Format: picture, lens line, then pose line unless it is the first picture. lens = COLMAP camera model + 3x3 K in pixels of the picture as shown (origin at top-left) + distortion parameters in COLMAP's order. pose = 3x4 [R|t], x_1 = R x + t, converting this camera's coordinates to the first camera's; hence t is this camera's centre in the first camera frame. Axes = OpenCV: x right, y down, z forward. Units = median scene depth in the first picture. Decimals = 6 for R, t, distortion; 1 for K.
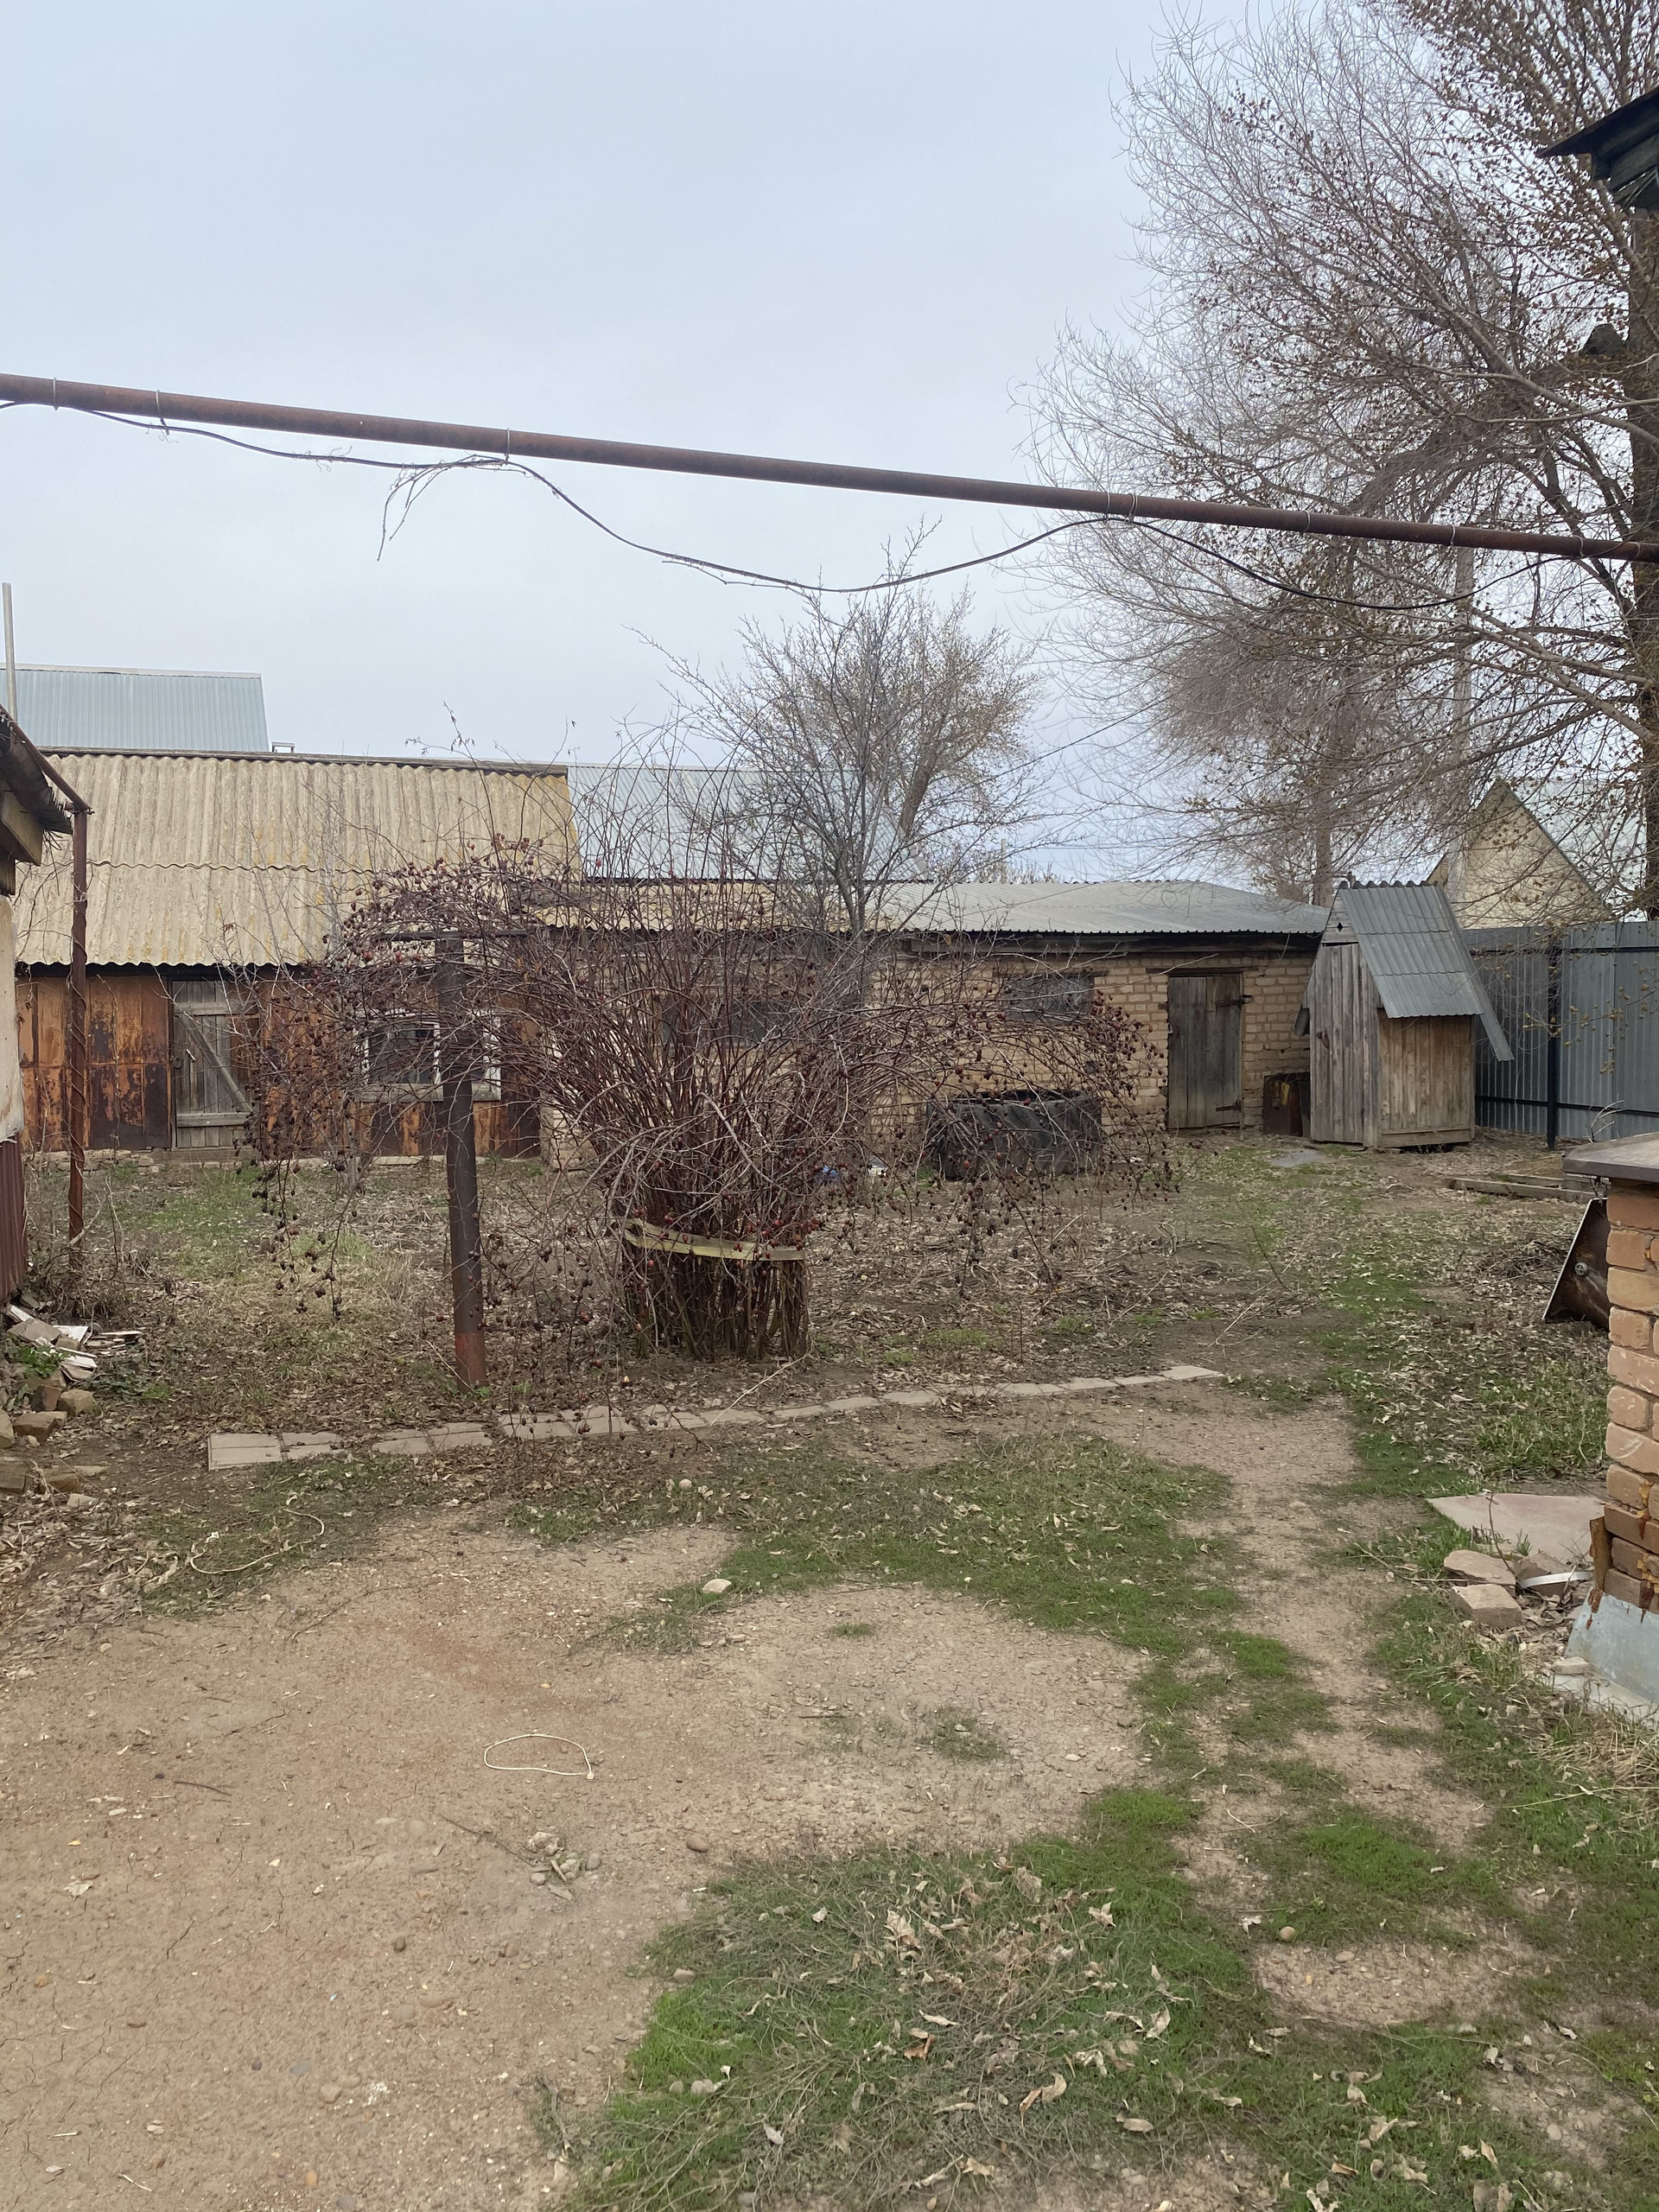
lens RADIAL K [[1693.5, 0, 834.8], [0, 1693.5, 1095.0], [0, 0, 1]] dist [0.037188, -0.039495]
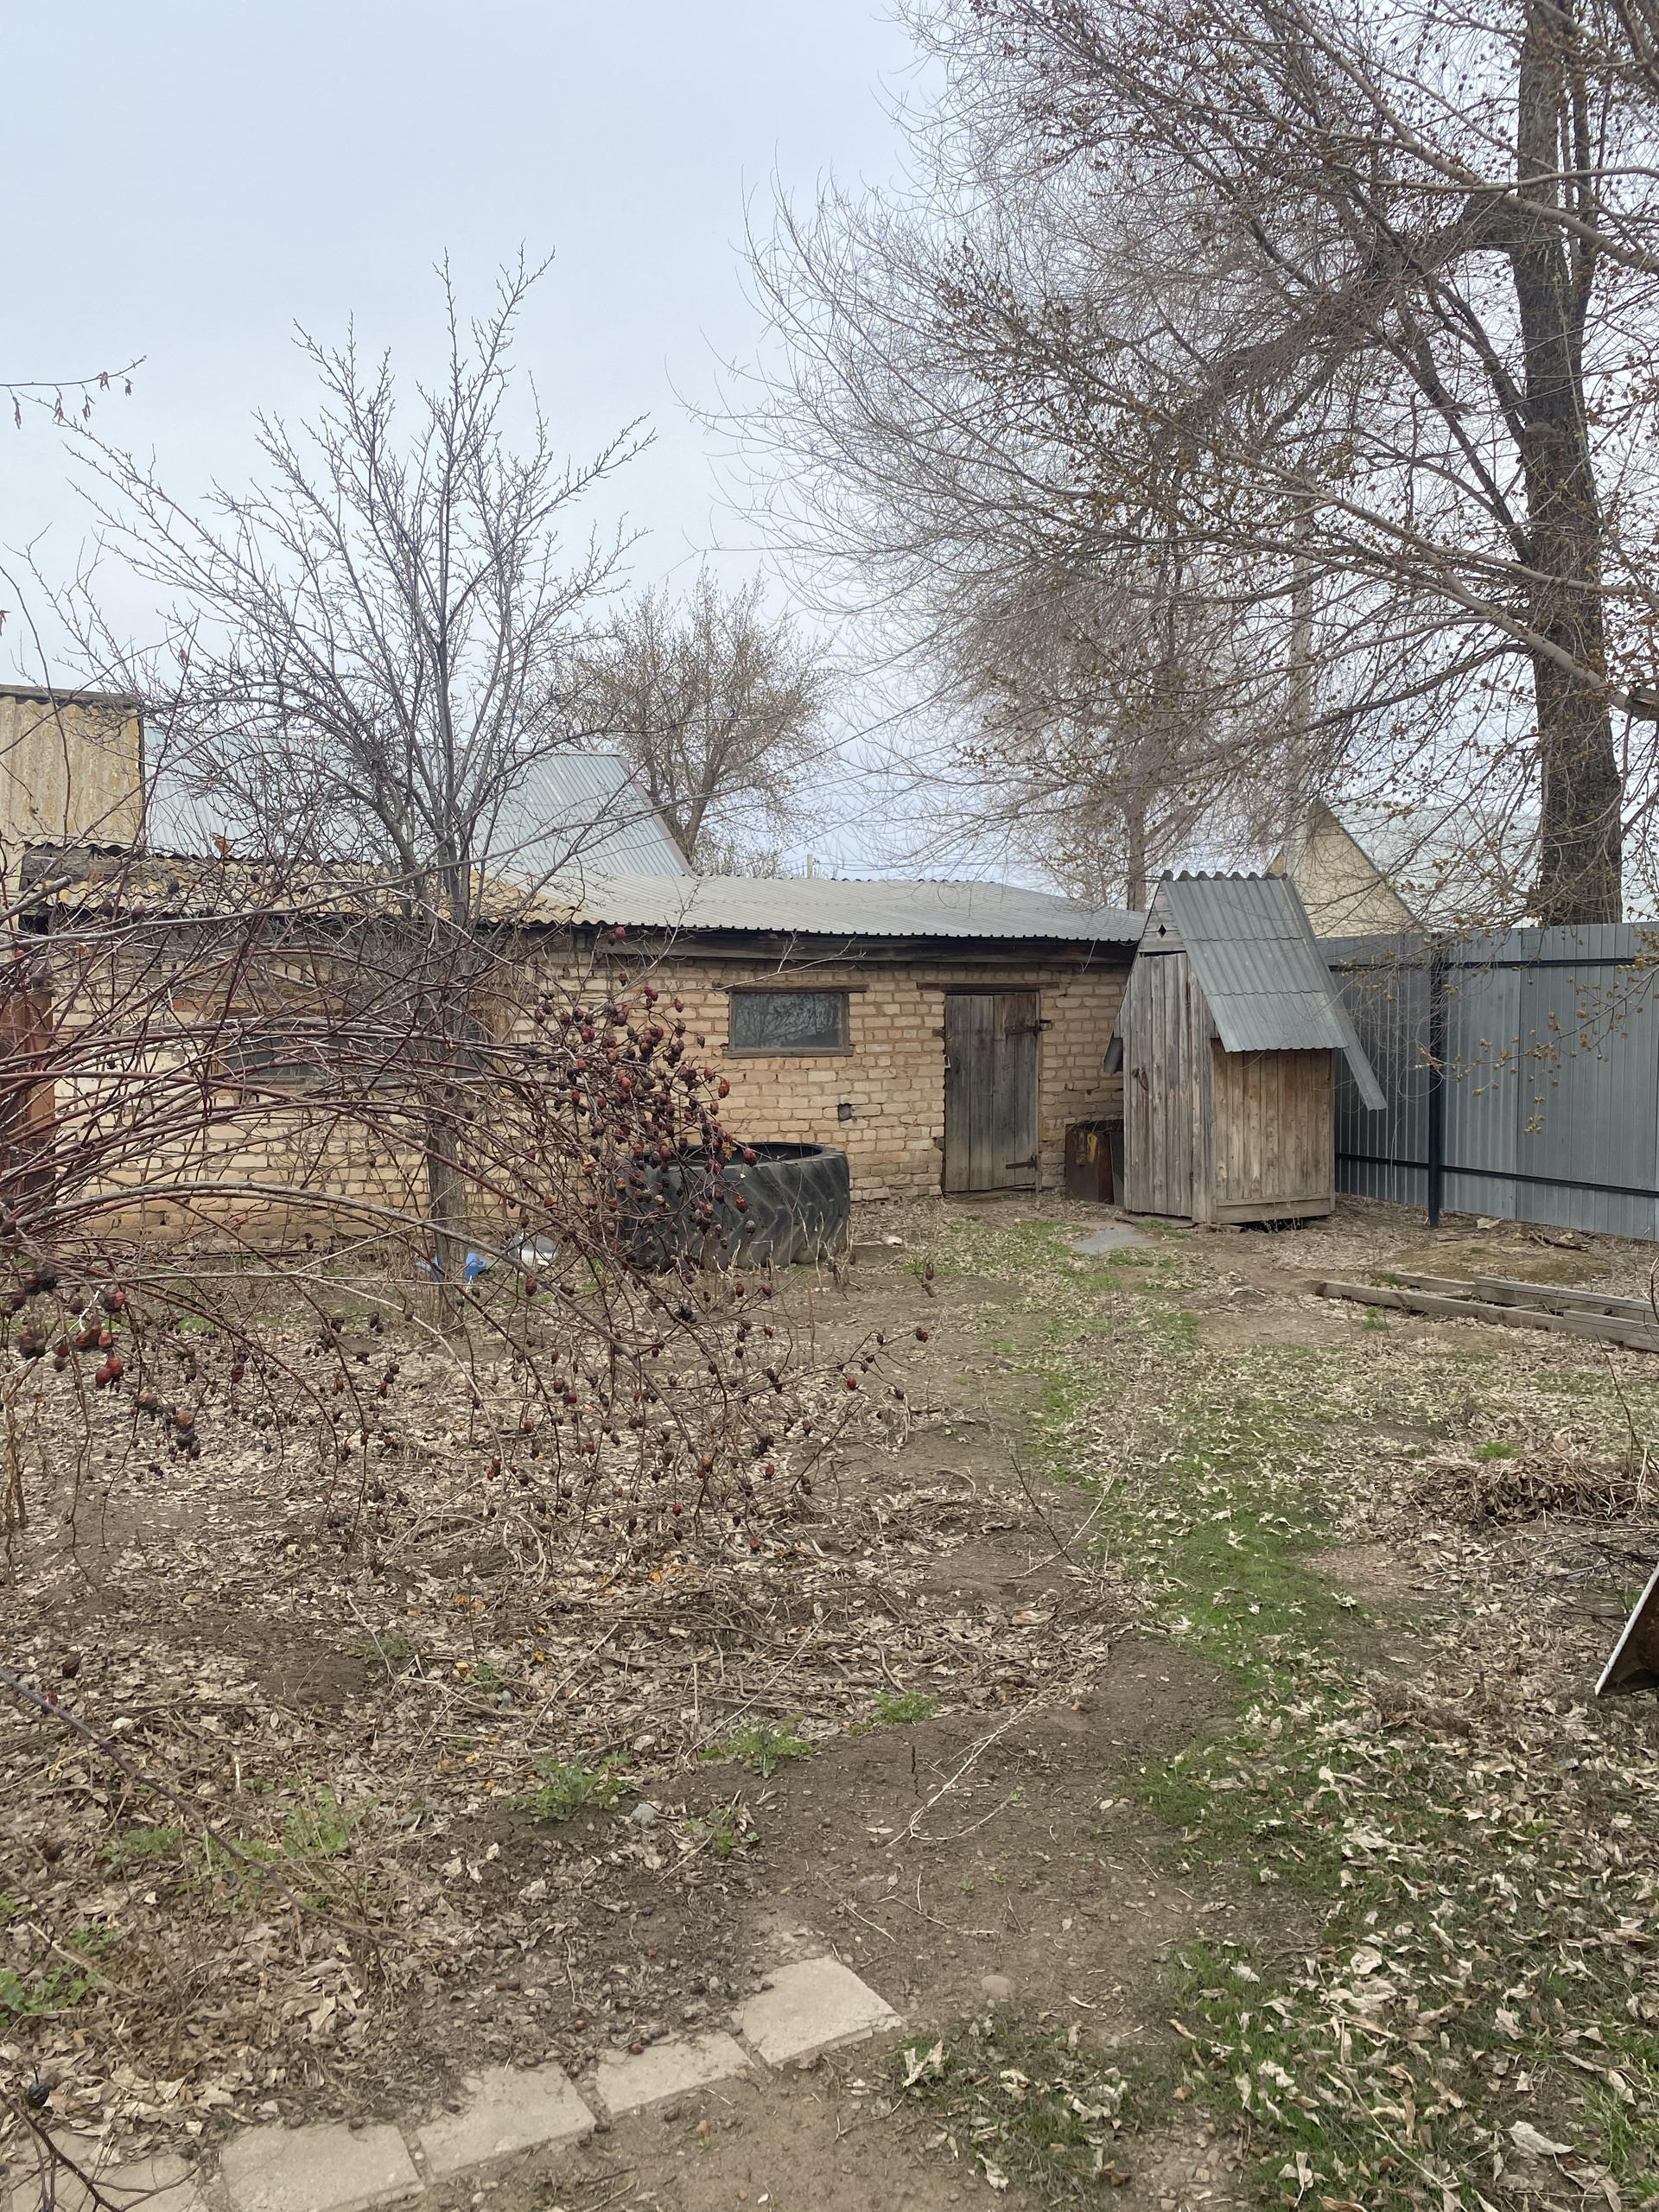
lens RADIAL K [[1693.5, 0, 820.4], [0, 1693.5, 1110.1], [0, 0, 1]] dist [0.037188, -0.039495]
pose [[0.995315, 0.005831, 0.096514, 0.069488], [-0.005432, 0.999976, -0.004395, -0.014157], [-0.096537, 0.003851, 0.995322, 0.251079]]
